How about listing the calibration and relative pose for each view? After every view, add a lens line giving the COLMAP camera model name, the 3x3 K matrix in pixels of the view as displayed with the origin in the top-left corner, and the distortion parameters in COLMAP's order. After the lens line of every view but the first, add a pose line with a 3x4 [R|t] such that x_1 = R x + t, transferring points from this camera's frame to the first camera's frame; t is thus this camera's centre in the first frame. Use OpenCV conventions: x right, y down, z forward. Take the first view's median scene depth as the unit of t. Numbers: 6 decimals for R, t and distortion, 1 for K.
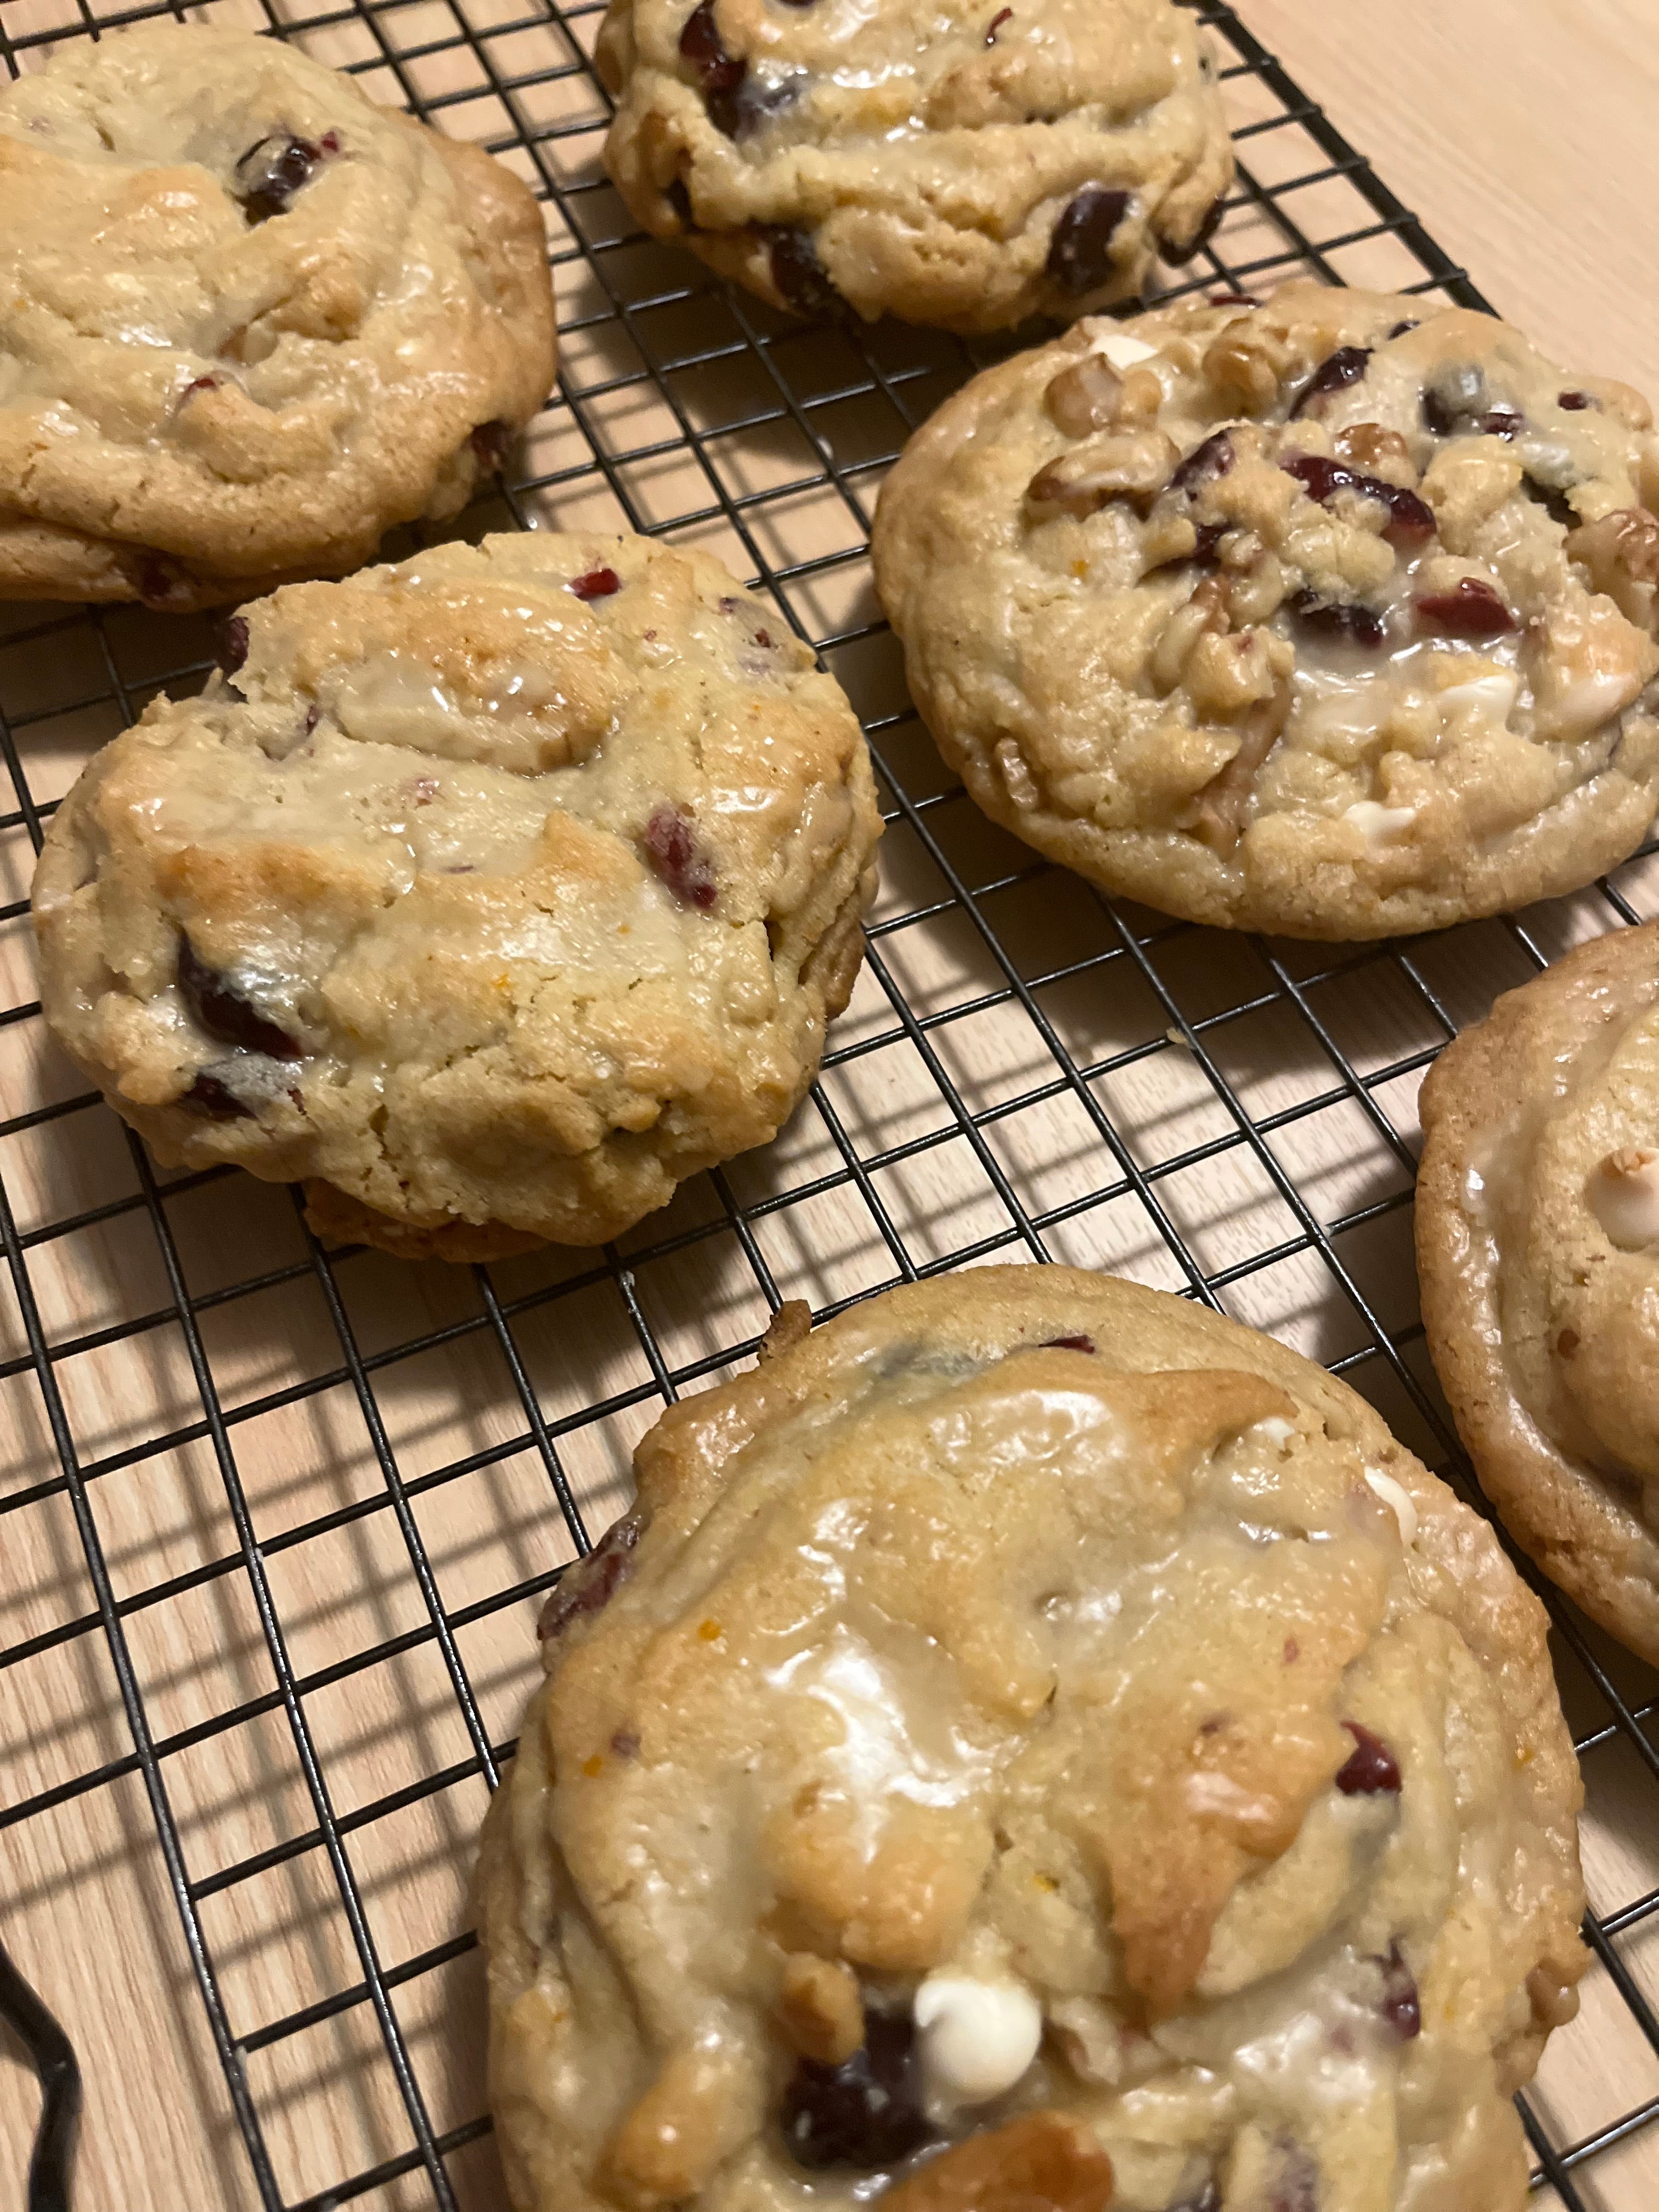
lens RADIAL K [[1850.6, 0, 824.8], [0, 1850.6, 1107.9], [0, 0, 1]] dist [0.025954, -0.126291]
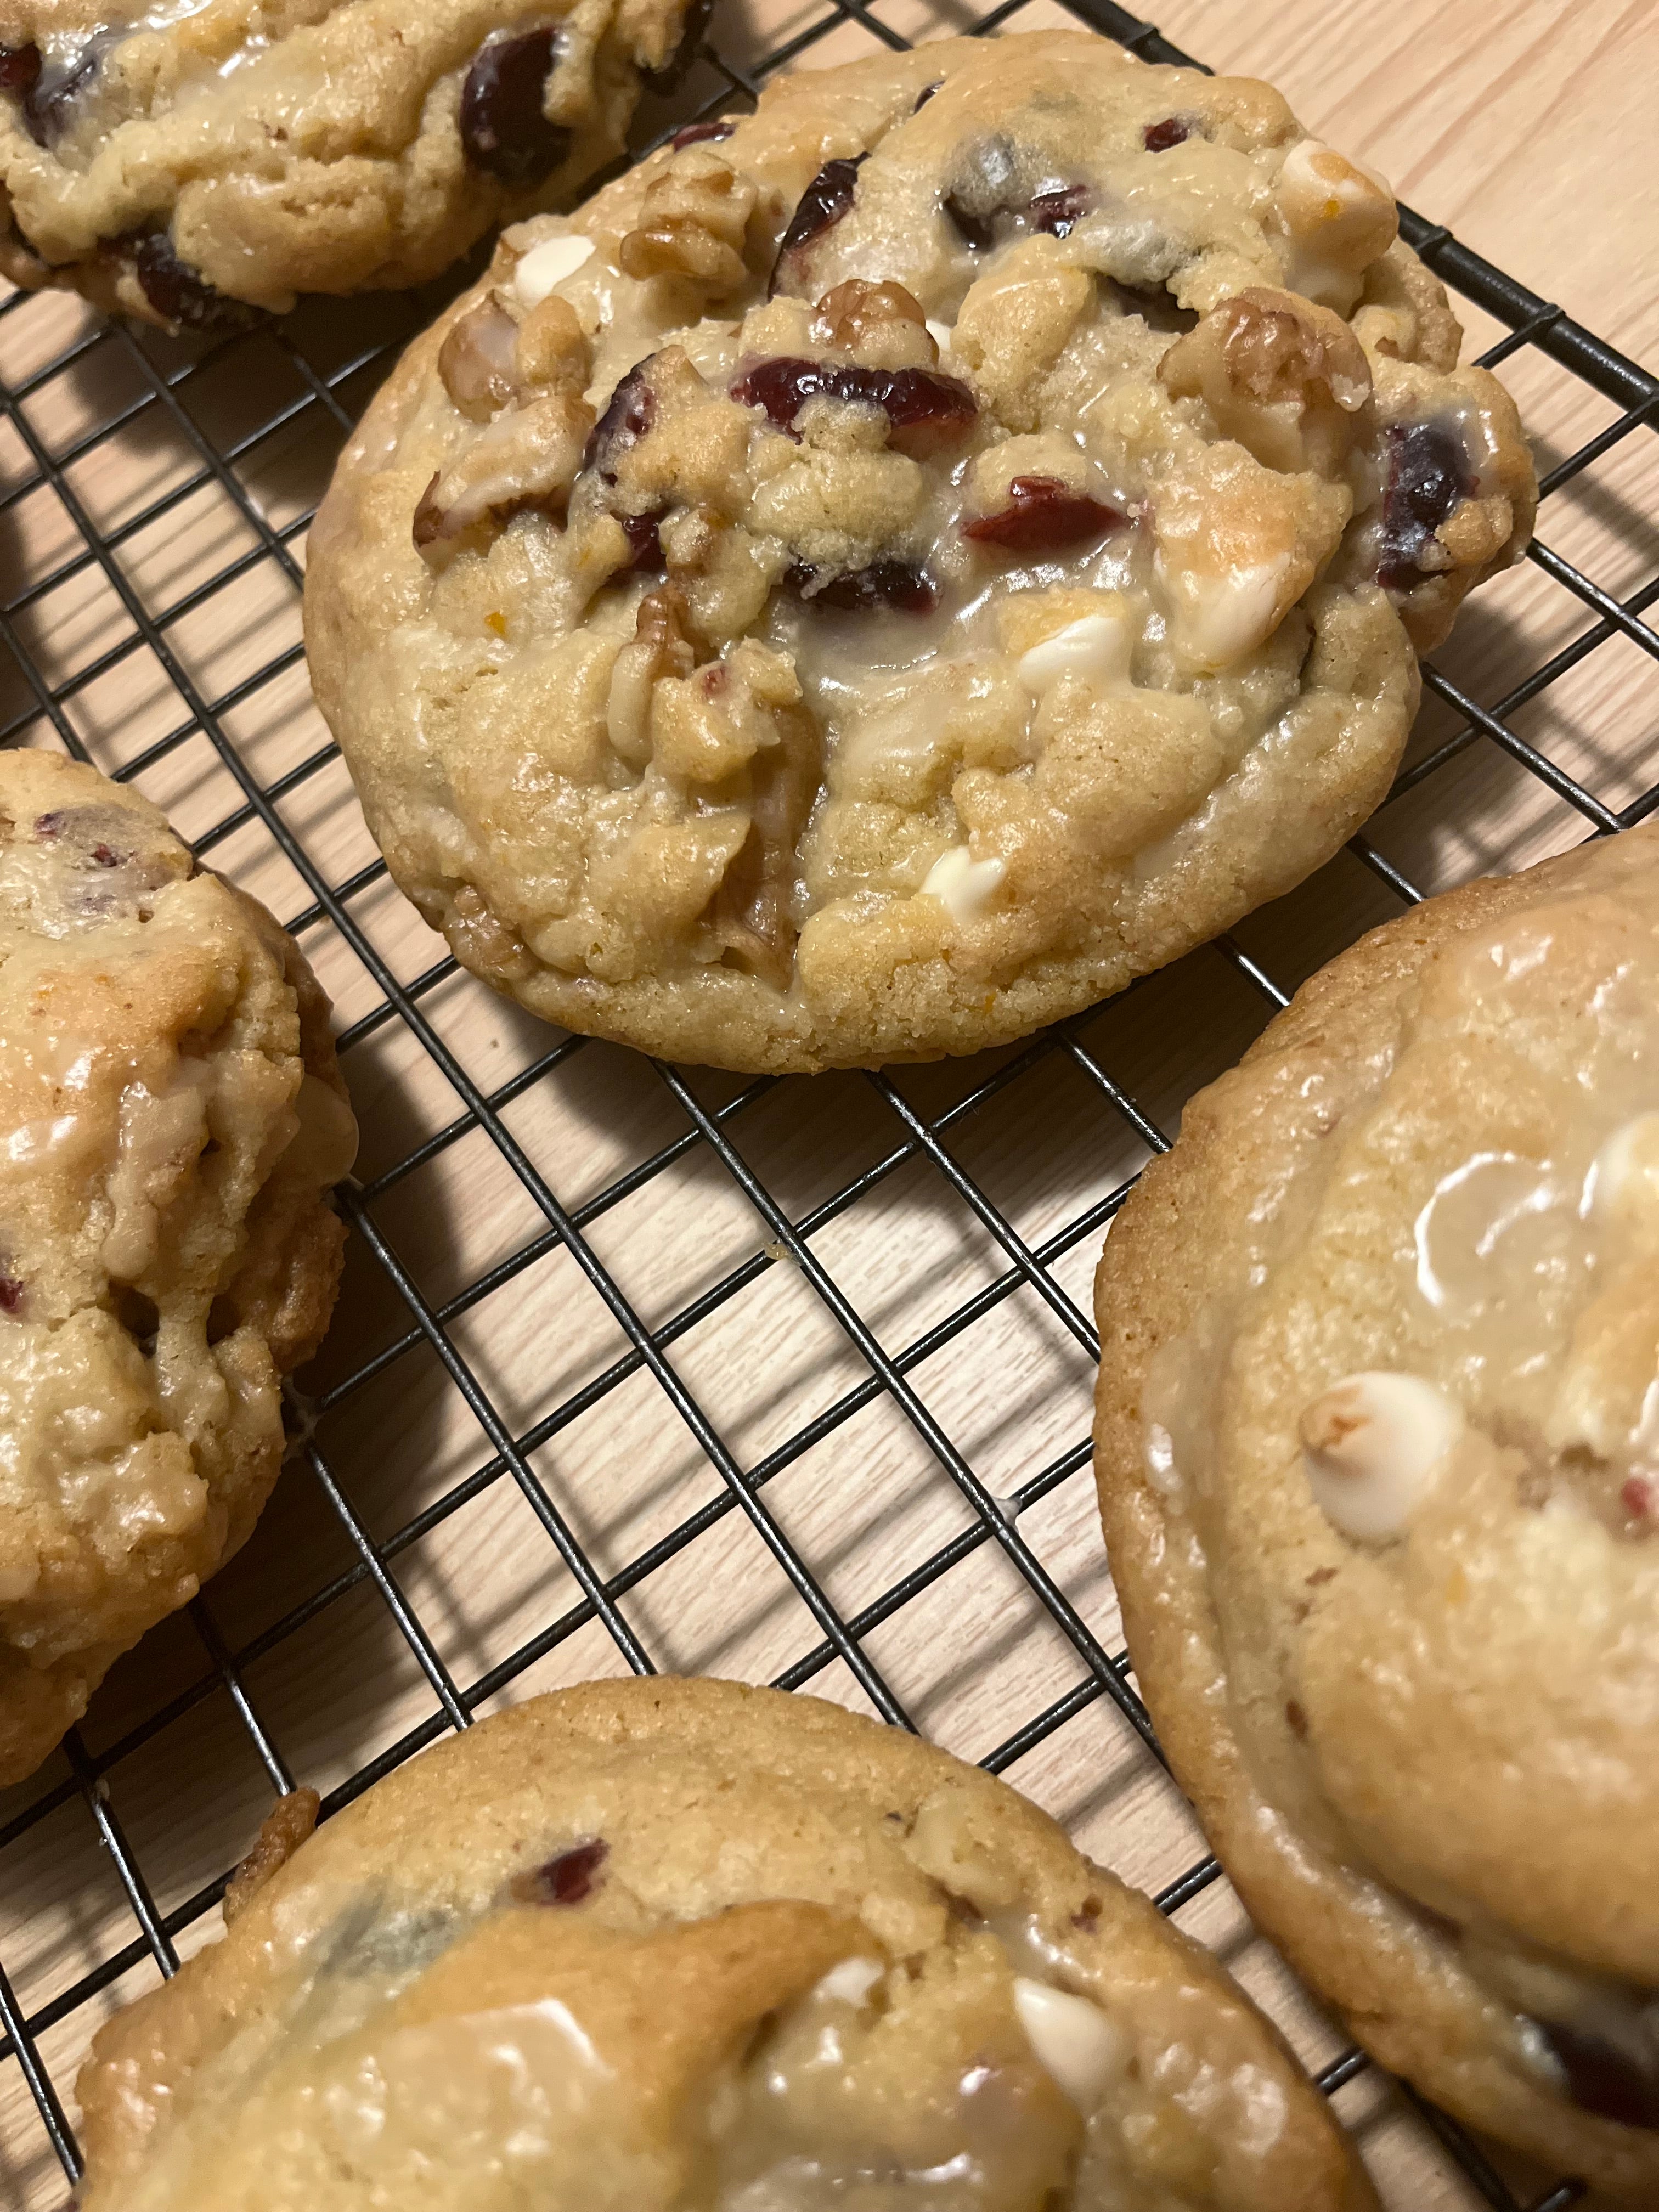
lens RADIAL K [[1850.6, 0, 824.8], [0, 1850.6, 1107.9], [0, 0, 1]] dist [0.025954, -0.126291]
pose [[0.955608, -0.253076, -0.150885, 0.322159], [0.266239, 0.961044, 0.074243, -0.135843], [0.126218, -0.111118, 0.985760, 0.306550]]
